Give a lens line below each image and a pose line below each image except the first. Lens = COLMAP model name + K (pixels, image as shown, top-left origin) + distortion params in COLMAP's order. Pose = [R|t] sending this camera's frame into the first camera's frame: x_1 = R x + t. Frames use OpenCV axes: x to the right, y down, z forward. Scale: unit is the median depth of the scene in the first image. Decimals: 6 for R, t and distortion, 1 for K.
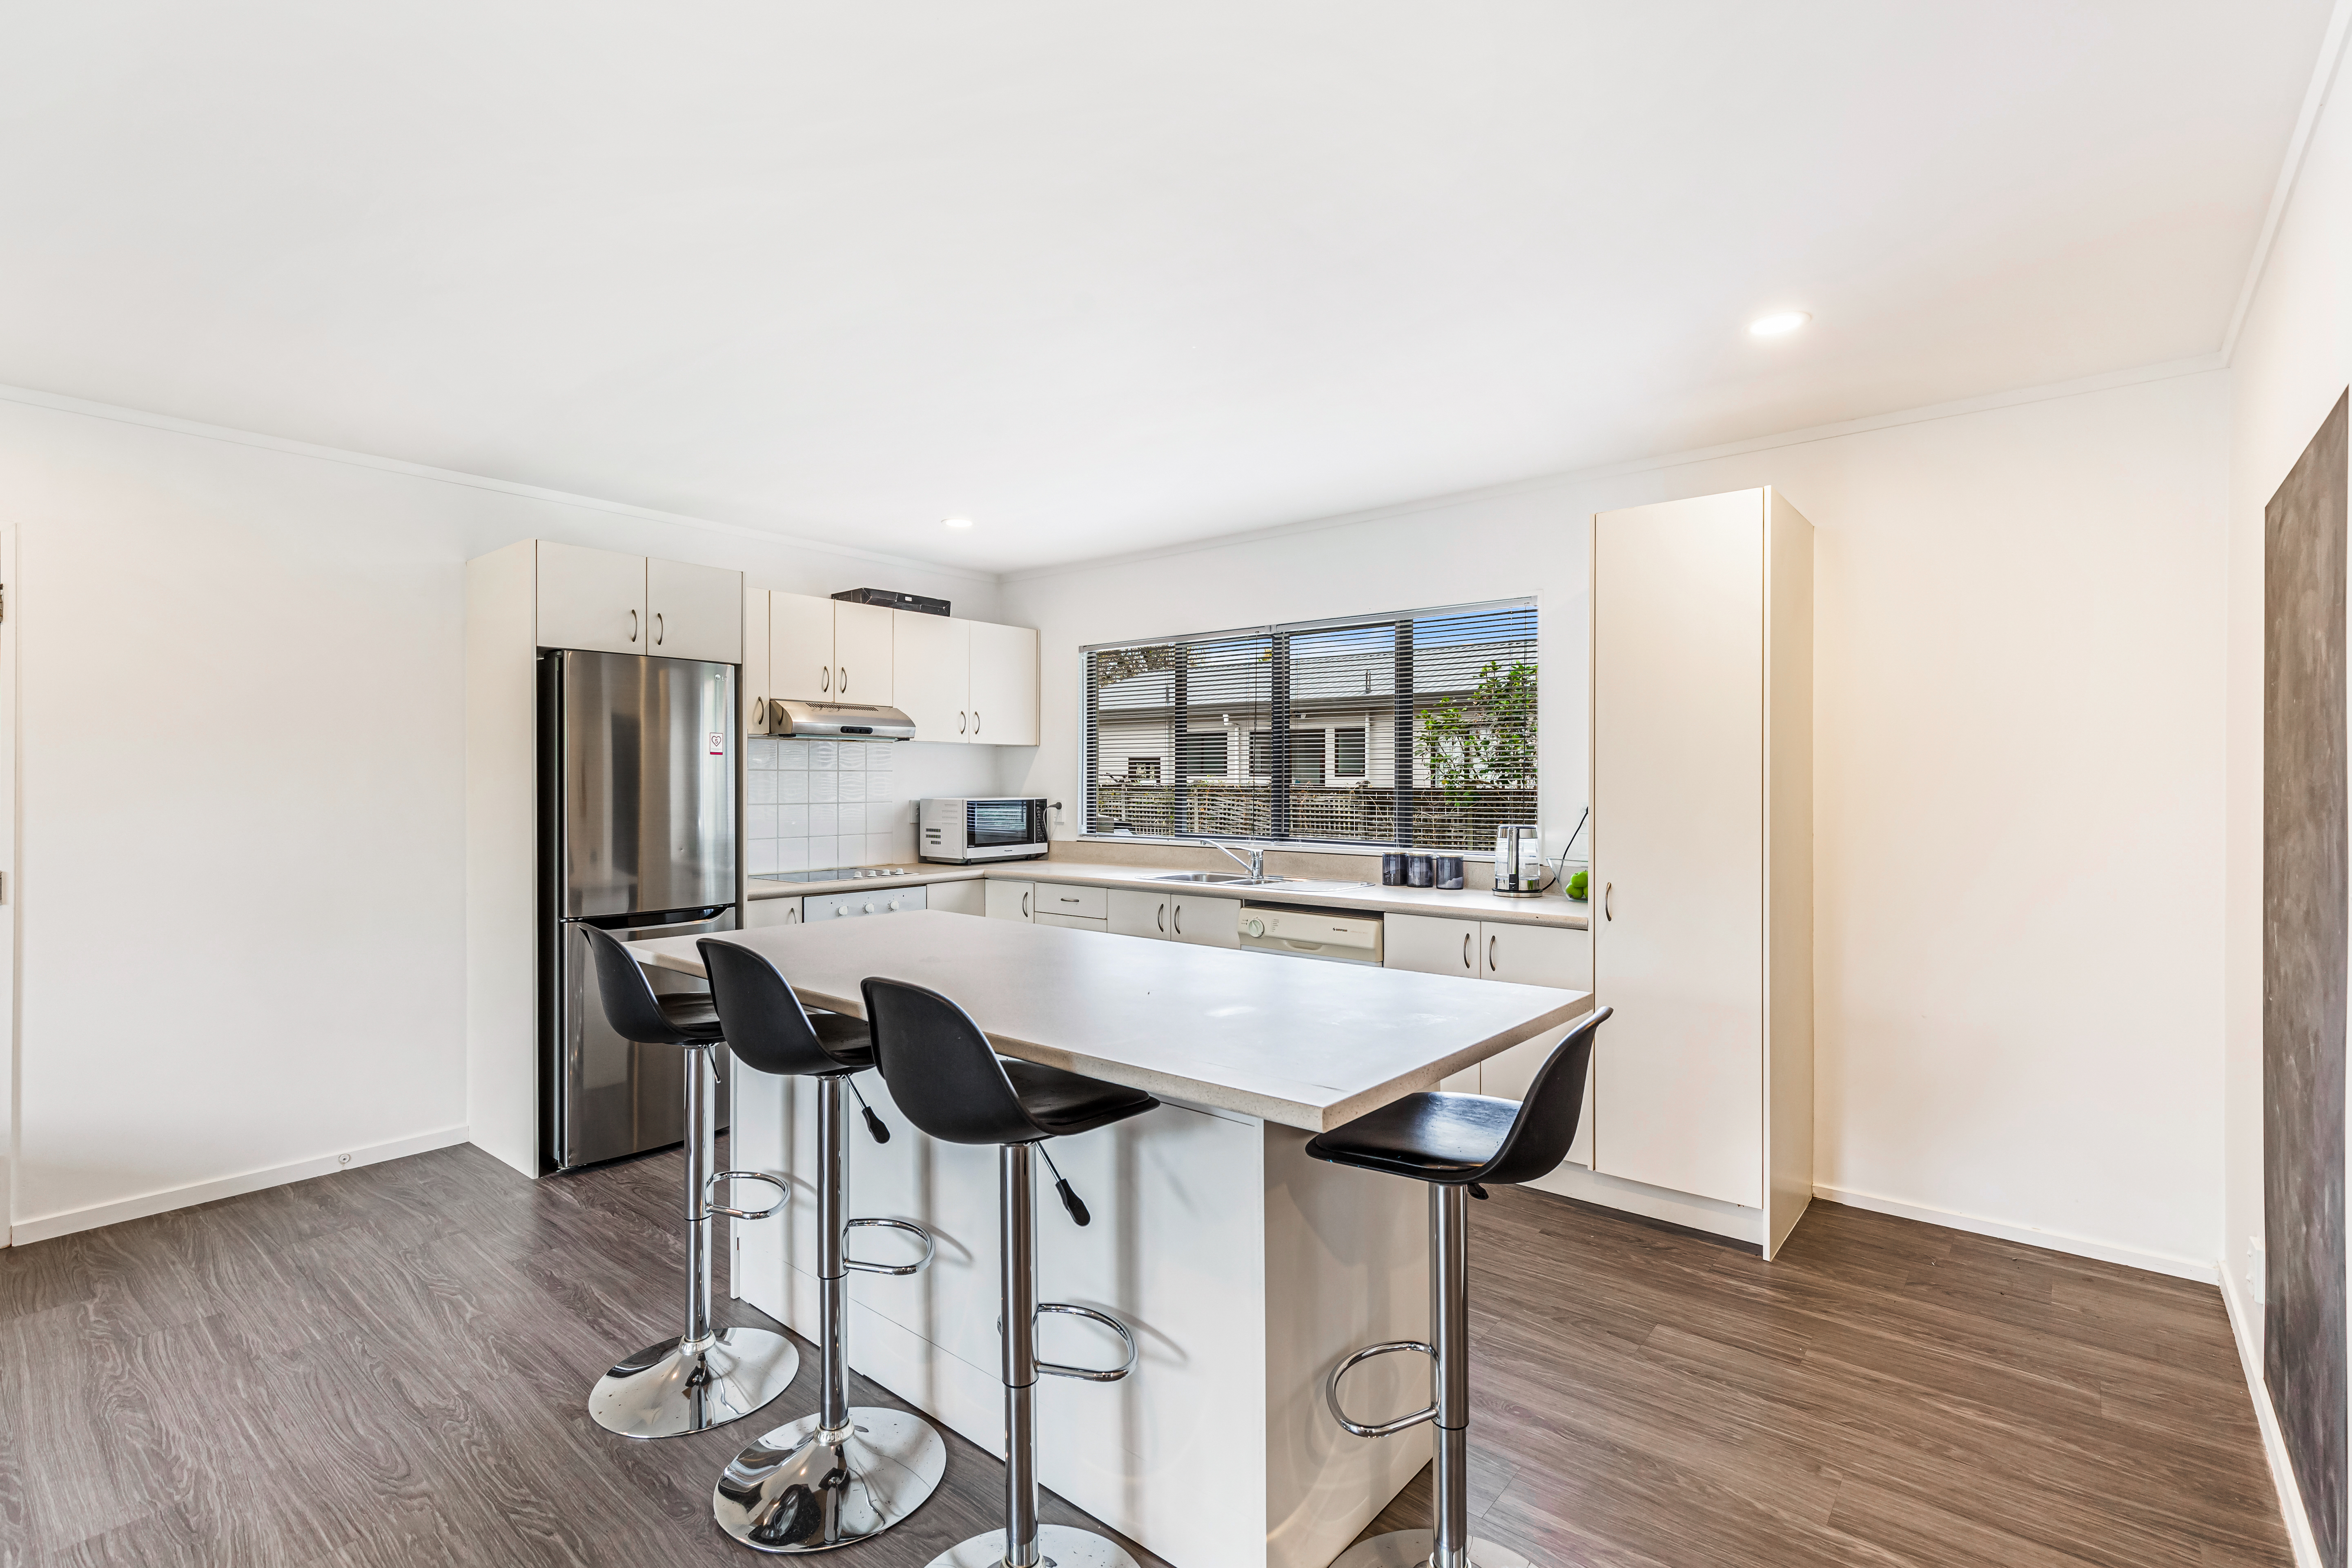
lens RADIAL K [[1084.5, 0, 1176.0], [0, 1084.5, 784.0], [0, 0, 1]] dist [-0.004457, -0.000339]
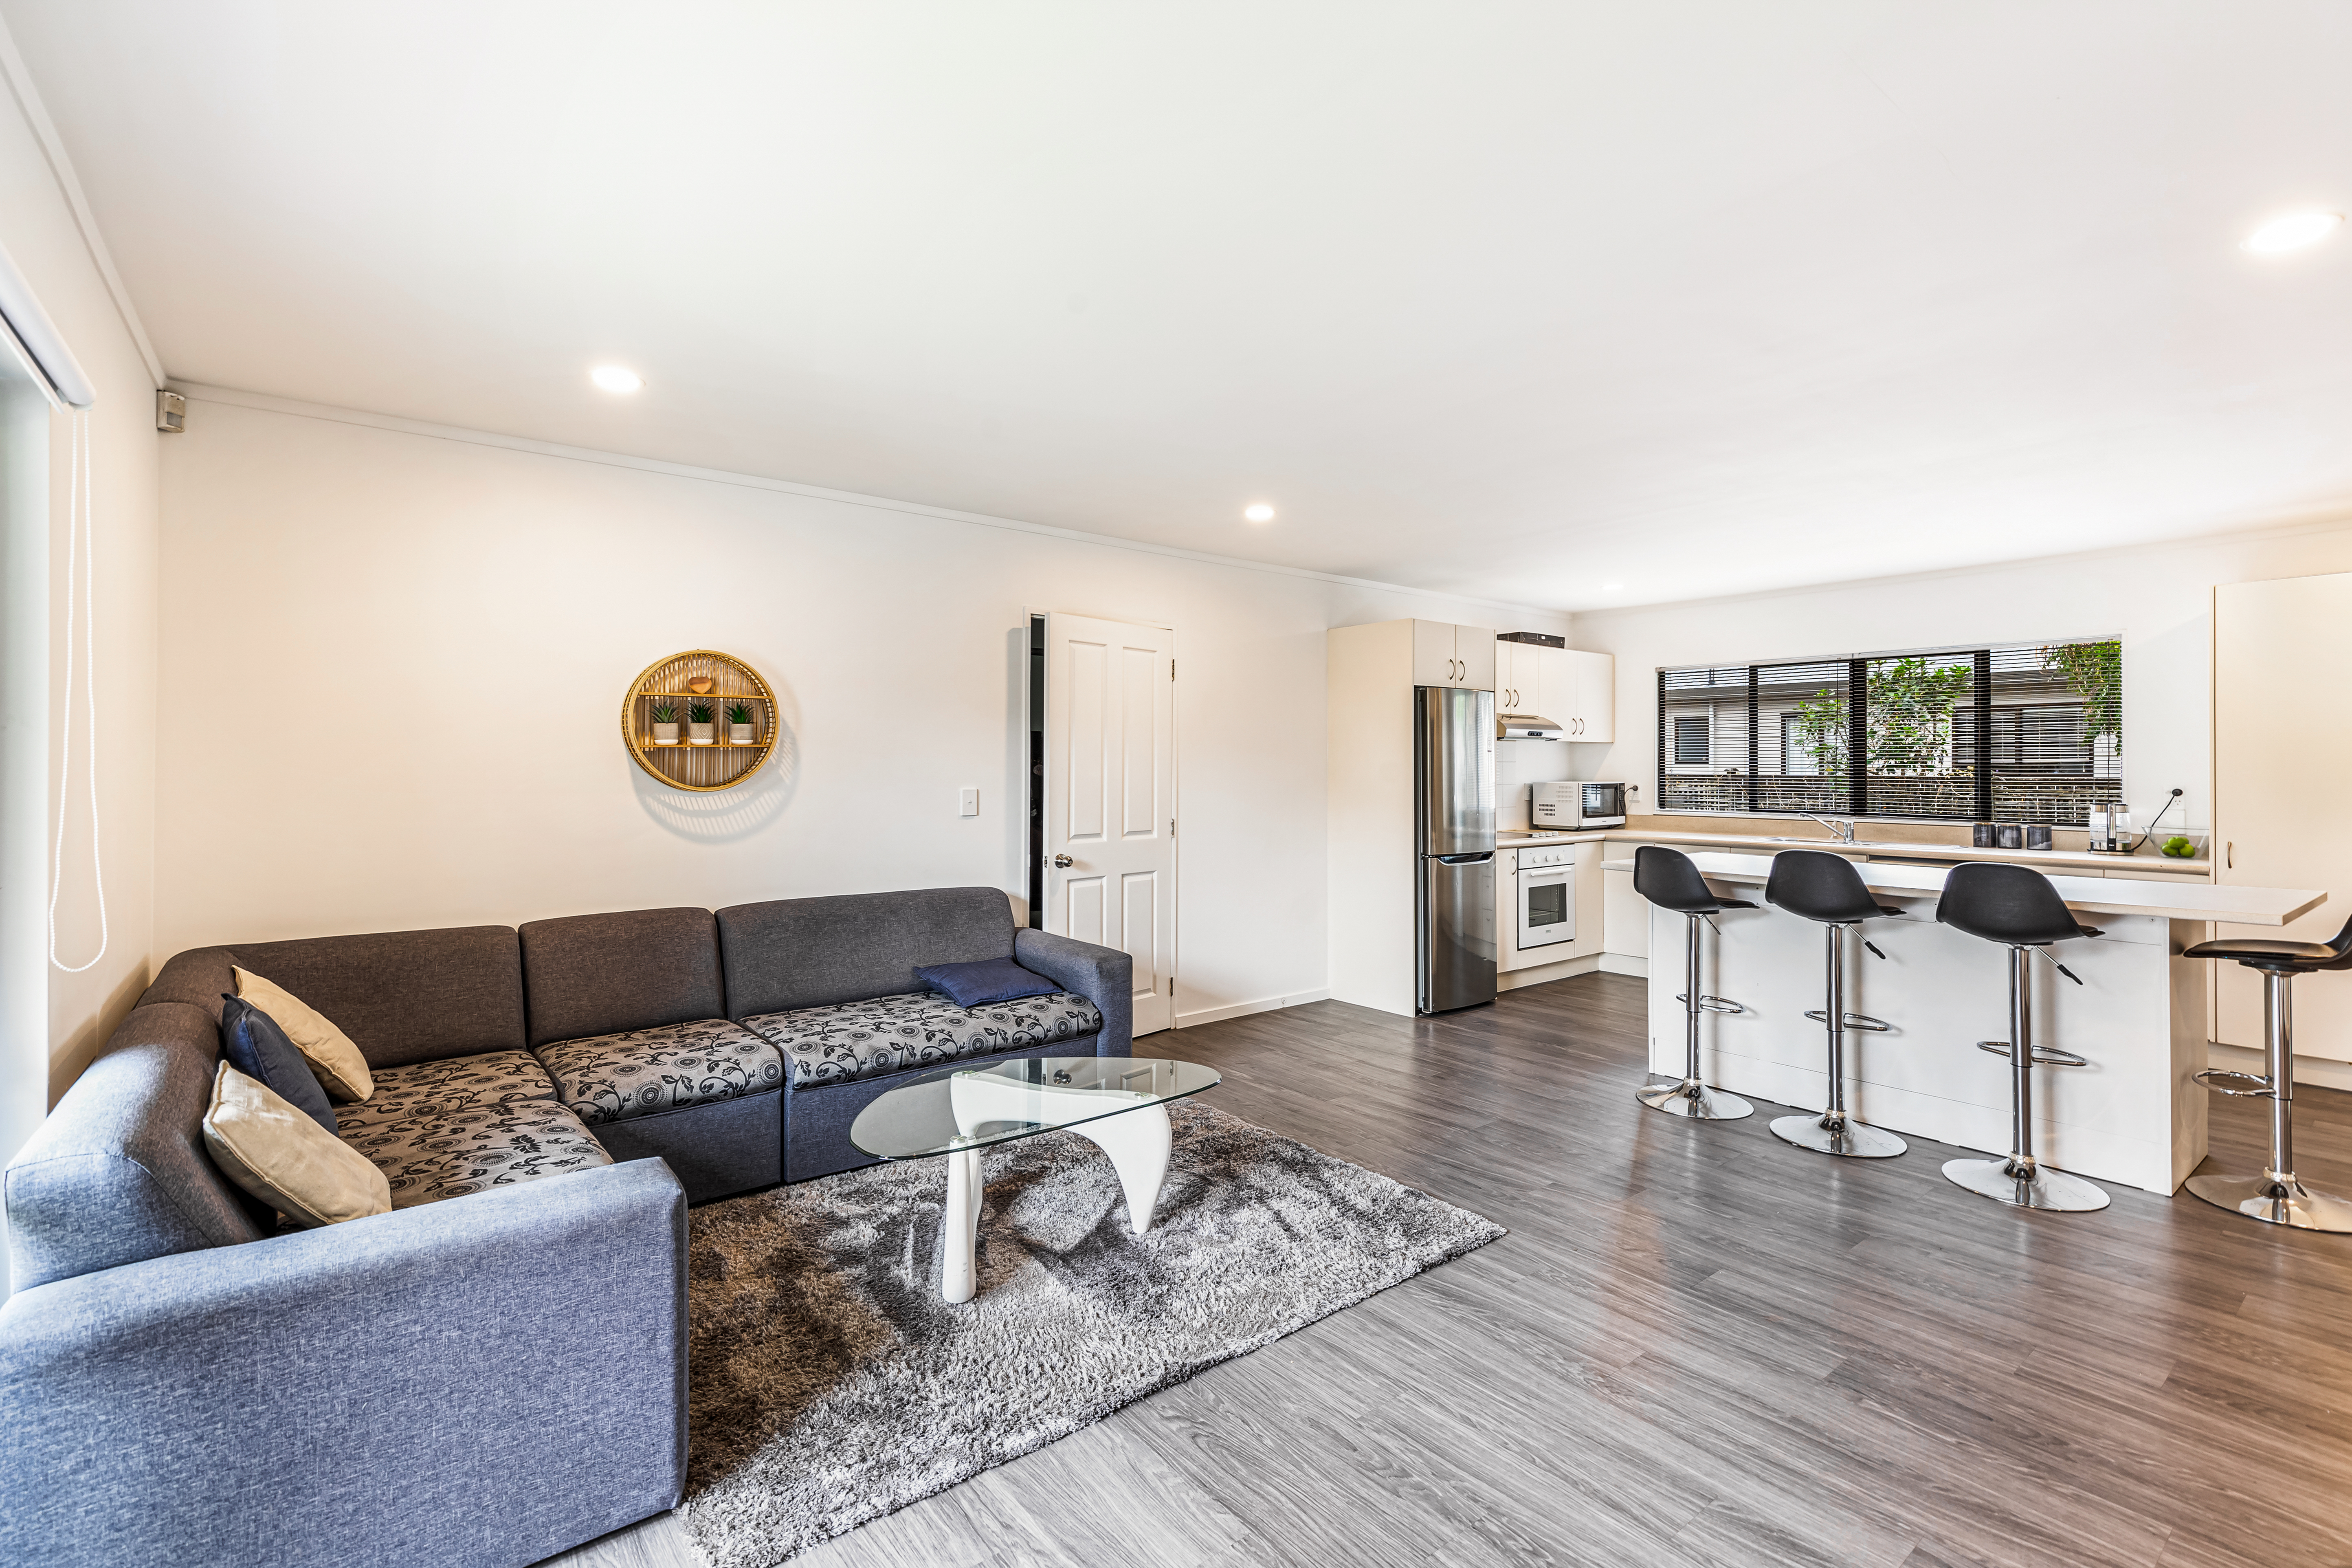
lens RADIAL K [[1068.9, 0, 1192.1], [0, 1068.9, 762.0], [0, 0, 1]] dist [0.019325, -0.000251]
pose [[0.980690, -0.000401, -0.195570, -0.419533], [-0.001158, 0.999968, -0.007857, -0.000660], [0.195567, 0.007932, 0.980658, -0.427952]]
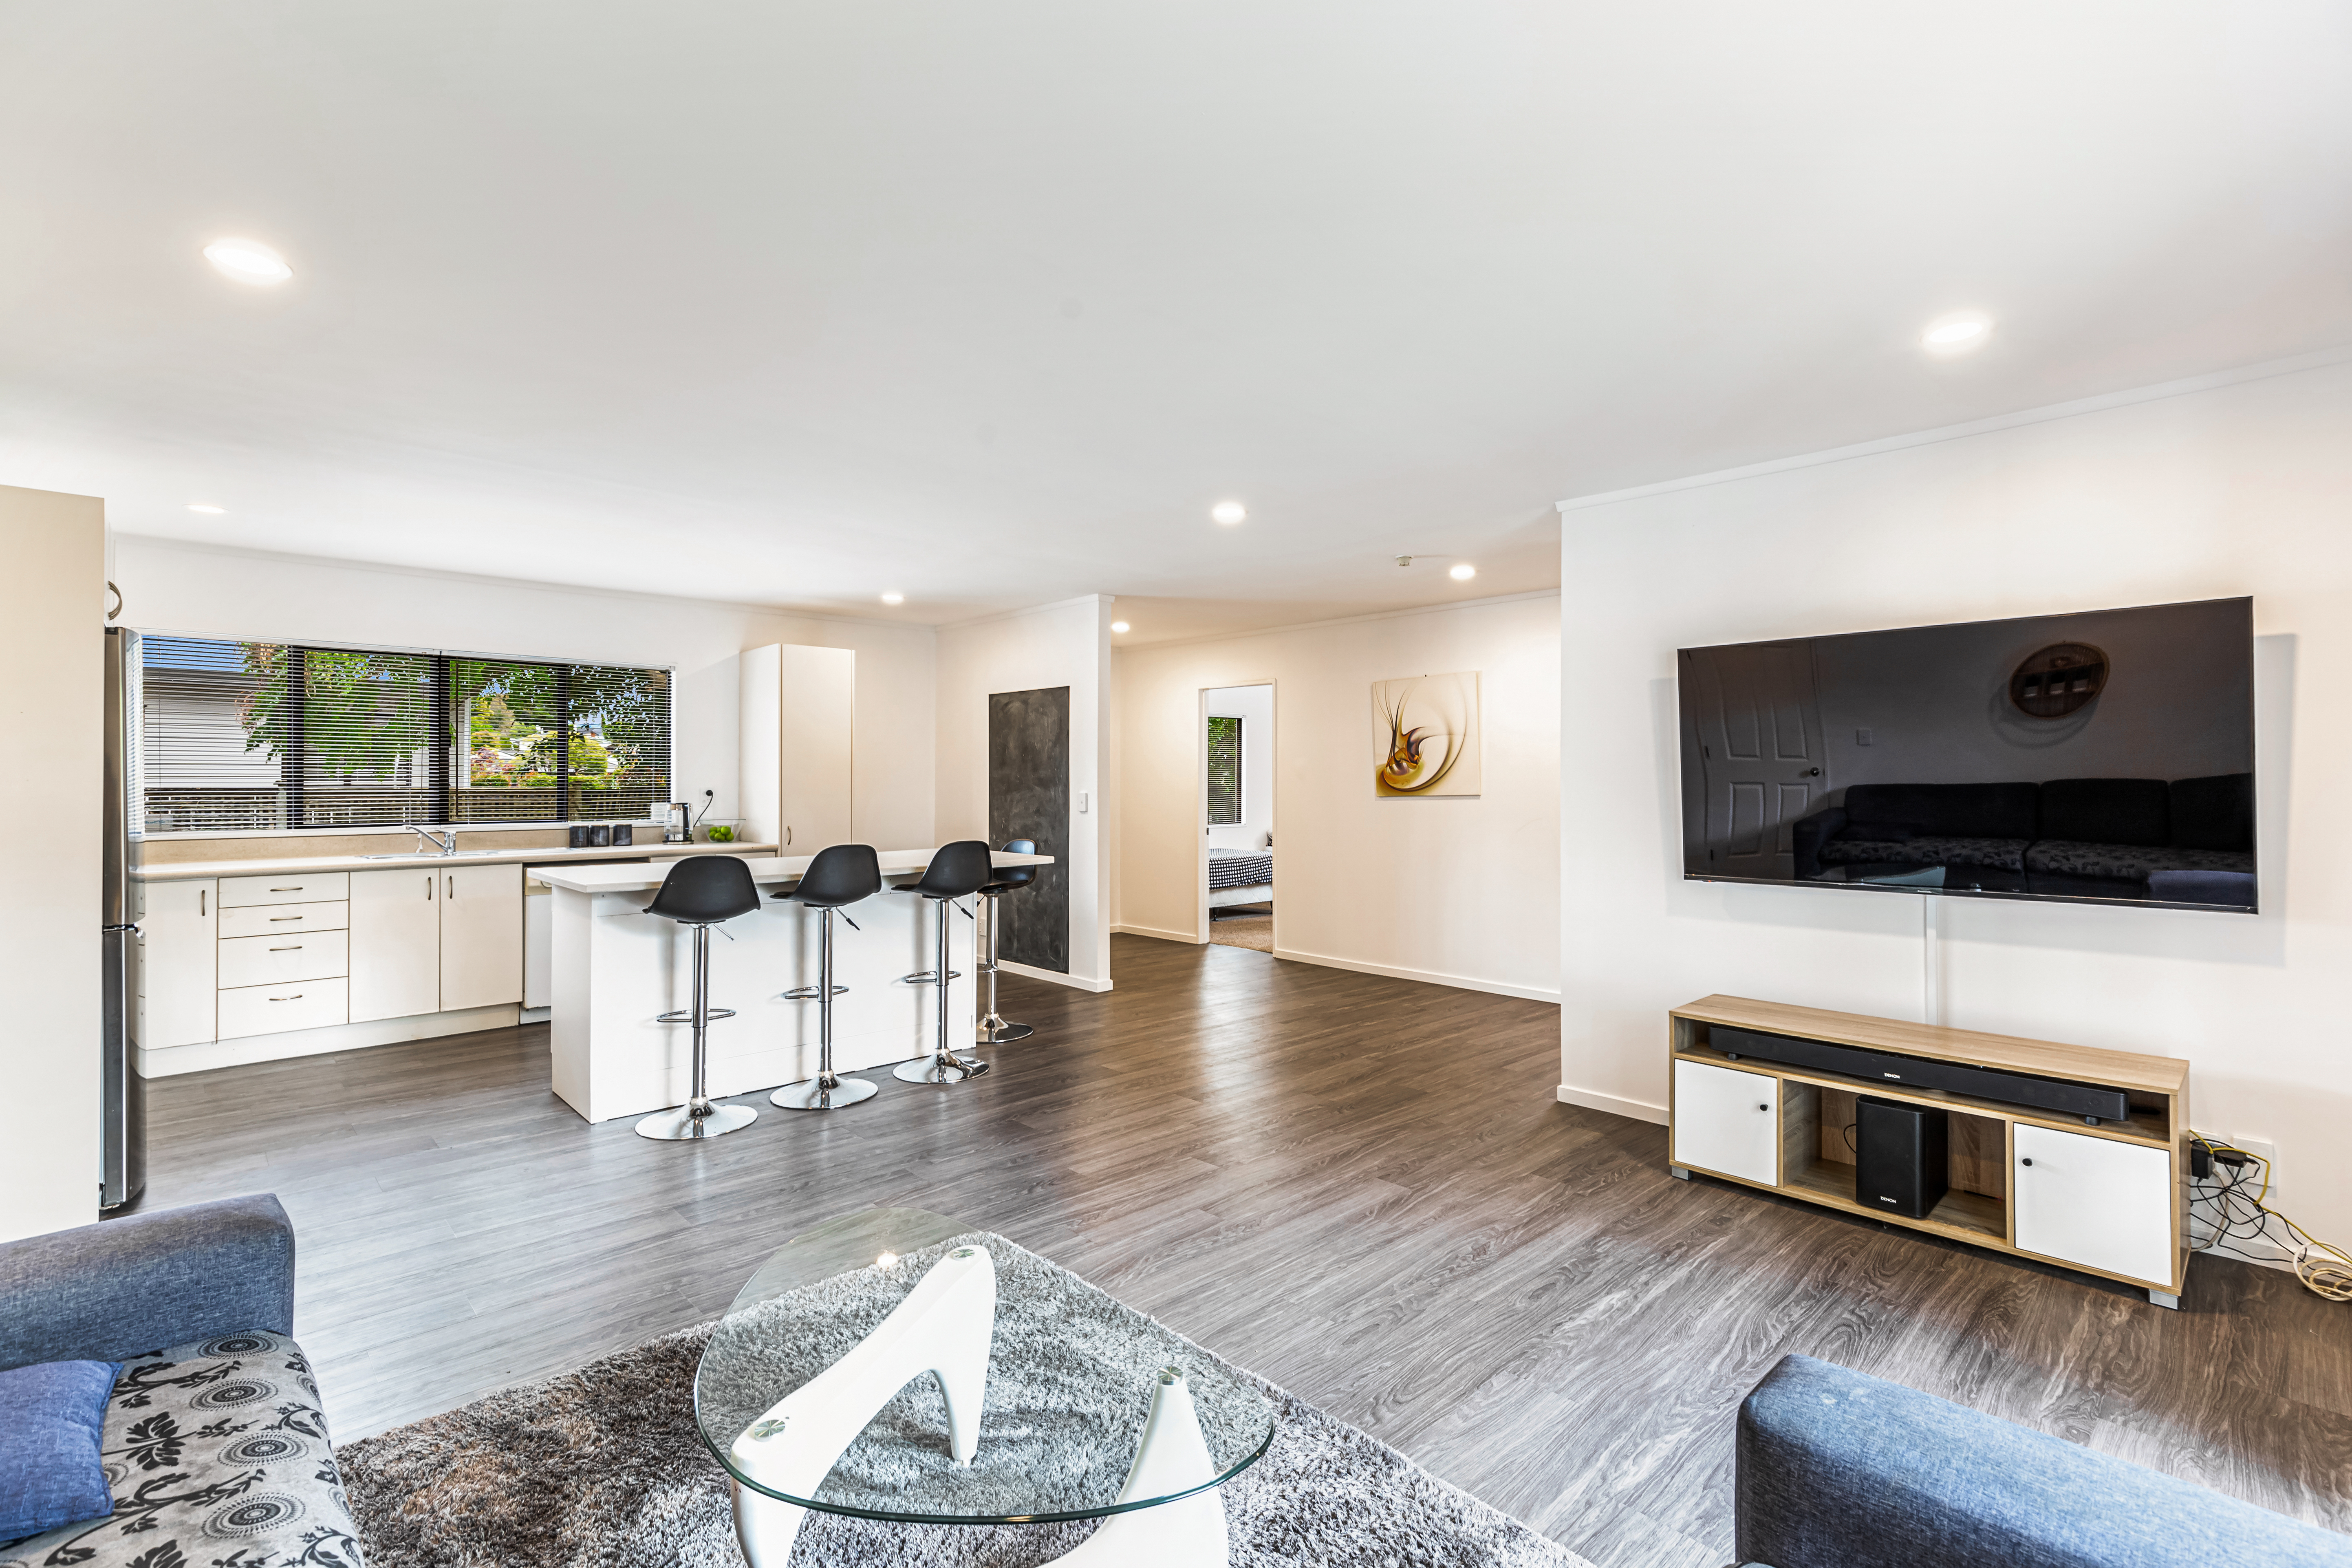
lens RADIAL K [[1068.9, 0, 1192.1], [0, 1068.9, 762.0], [0, 0, 1]] dist [0.019325, -0.000251]
pose [[0.109374, 0.016942, 0.993856, -0.951714], [0.004472, 0.999836, -0.017536, 0.006859], [-0.993991, 0.006362, 0.109280, 0.022795]]
